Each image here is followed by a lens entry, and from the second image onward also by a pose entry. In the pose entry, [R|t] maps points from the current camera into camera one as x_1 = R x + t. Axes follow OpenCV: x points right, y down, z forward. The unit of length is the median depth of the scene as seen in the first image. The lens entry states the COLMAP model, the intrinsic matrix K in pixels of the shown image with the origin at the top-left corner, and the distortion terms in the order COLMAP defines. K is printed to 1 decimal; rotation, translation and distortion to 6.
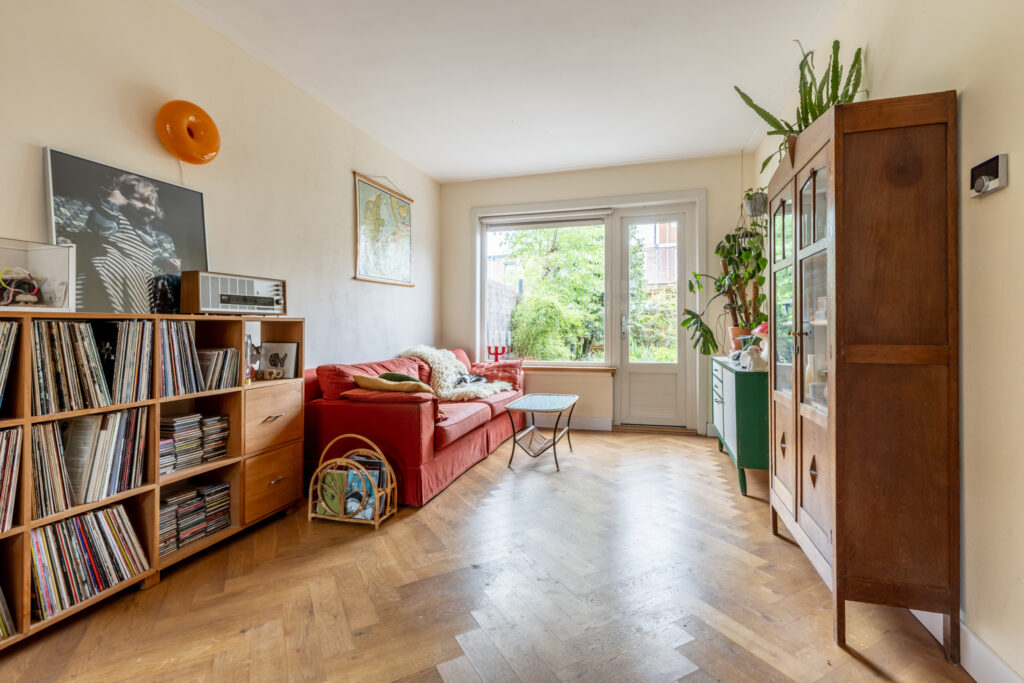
lens RADIAL K [[452.7, 0, 538.4], [0, 452.7, 326.3], [0, 0, 1]] dist [0.001888, -0.000371]
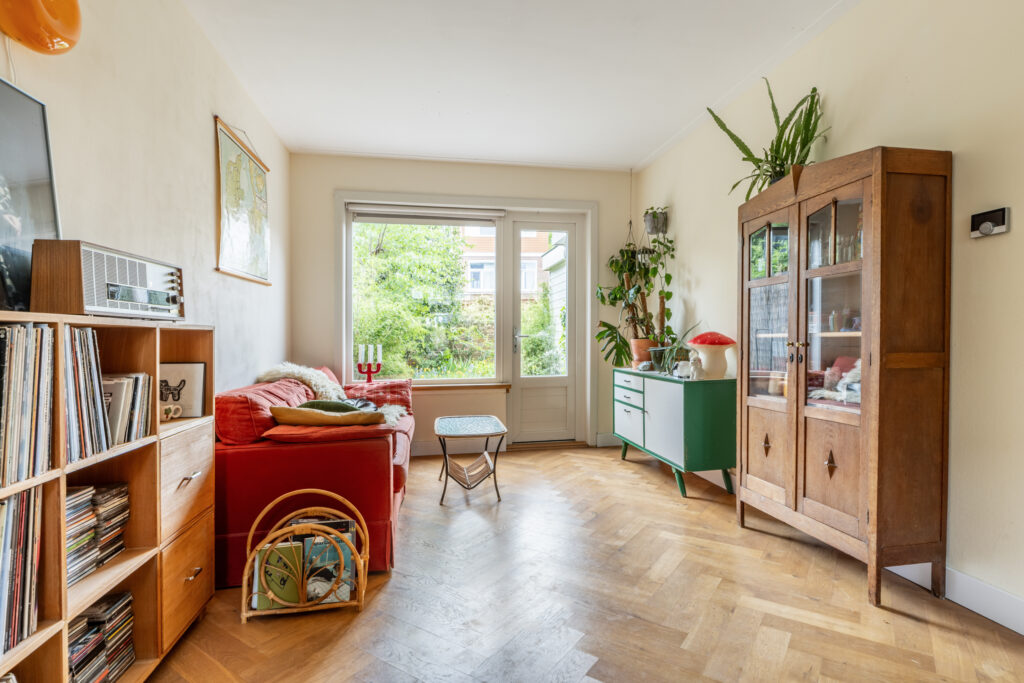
lens RADIAL K [[484.7, 0, 533.9], [0, 484.7, 349.4], [0, 0, 1]] dist [-0.001517, -0.000734]
pose [[0.900330, -0.009772, 0.435098, -0.410695], [0.000763, 0.999782, 0.020875, 0.002514], [-0.435207, -0.018462, 0.900141, 0.156887]]
